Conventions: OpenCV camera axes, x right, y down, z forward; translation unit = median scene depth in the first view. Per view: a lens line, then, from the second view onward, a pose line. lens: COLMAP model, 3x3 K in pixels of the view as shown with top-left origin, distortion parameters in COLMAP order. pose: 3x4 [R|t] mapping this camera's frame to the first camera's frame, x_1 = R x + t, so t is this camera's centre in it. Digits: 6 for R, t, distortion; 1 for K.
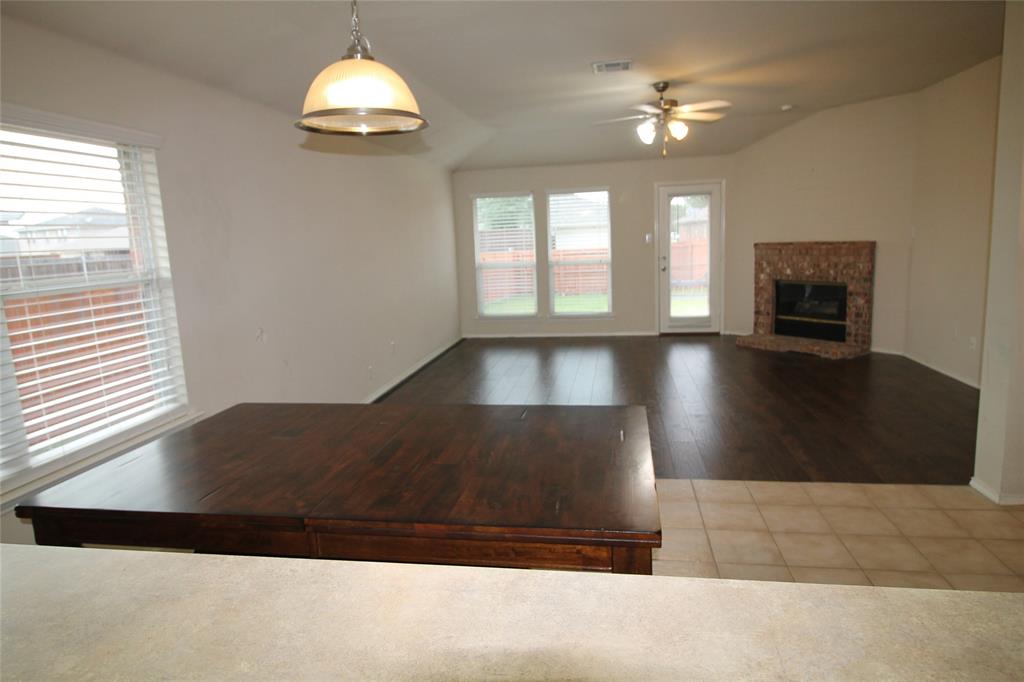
lens RADIAL K [[612.2, 0, 522.3], [0, 612.2, 319.7], [0, 0, 1]] dist [0.019910, -0.000584]
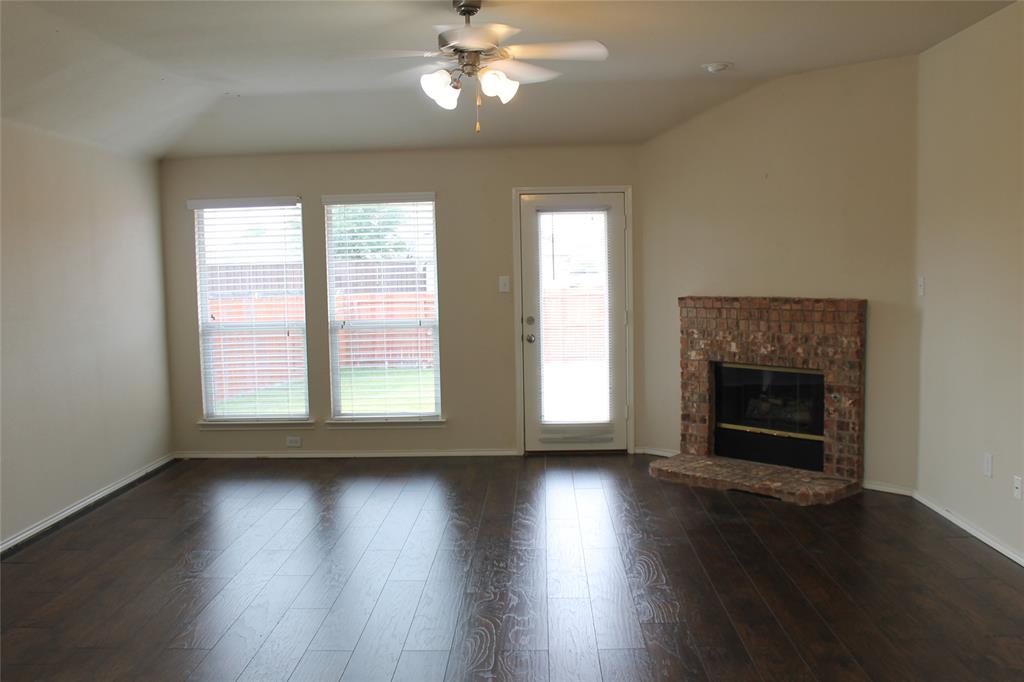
lens RADIAL K [[949.4, 0, 509.9], [0, 949.4, 340.6], [0, 0, 1]] dist [-0.097729, 0.000000]
pose [[0.992103, 0.010426, 0.124991, 0.111515], [-0.002560, 0.998015, -0.062930, -0.027842], [-0.125399, 0.062113, 0.990160, 0.145616]]
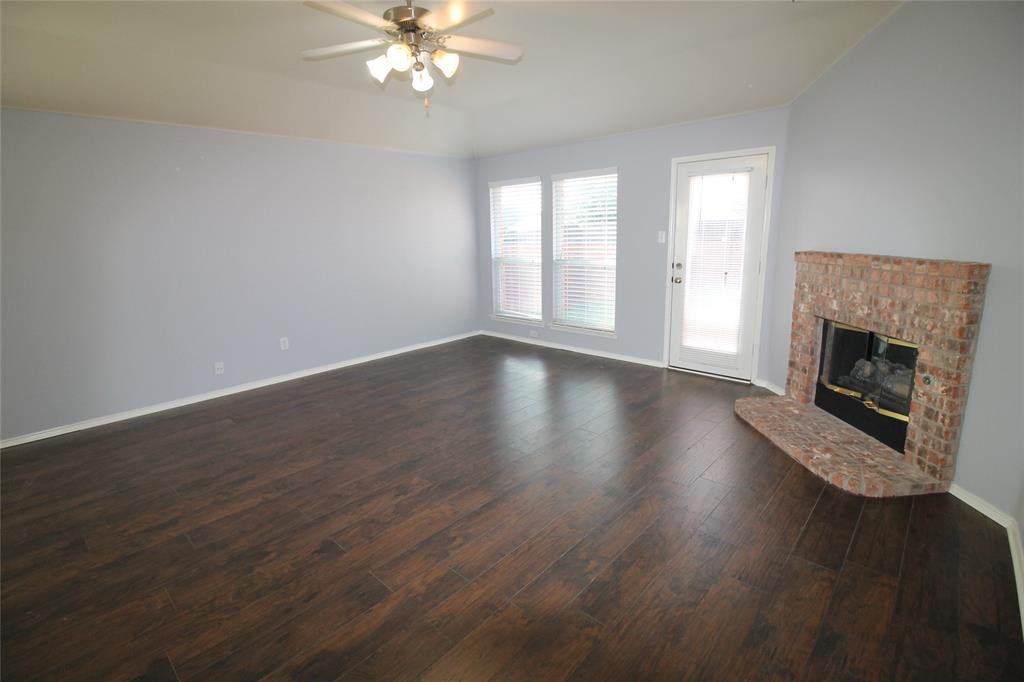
lens RADIAL K [[477.3, 0, 513.6], [0, 477.3, 331.1], [0, 0, 1]] dist [-0.008895, -0.008525]
pose [[0.836752, 0.136645, -0.530259, 0.408835], [-0.092267, 0.989701, 0.109443, -0.073285], [0.539753, -0.042651, 0.840742, 0.458503]]
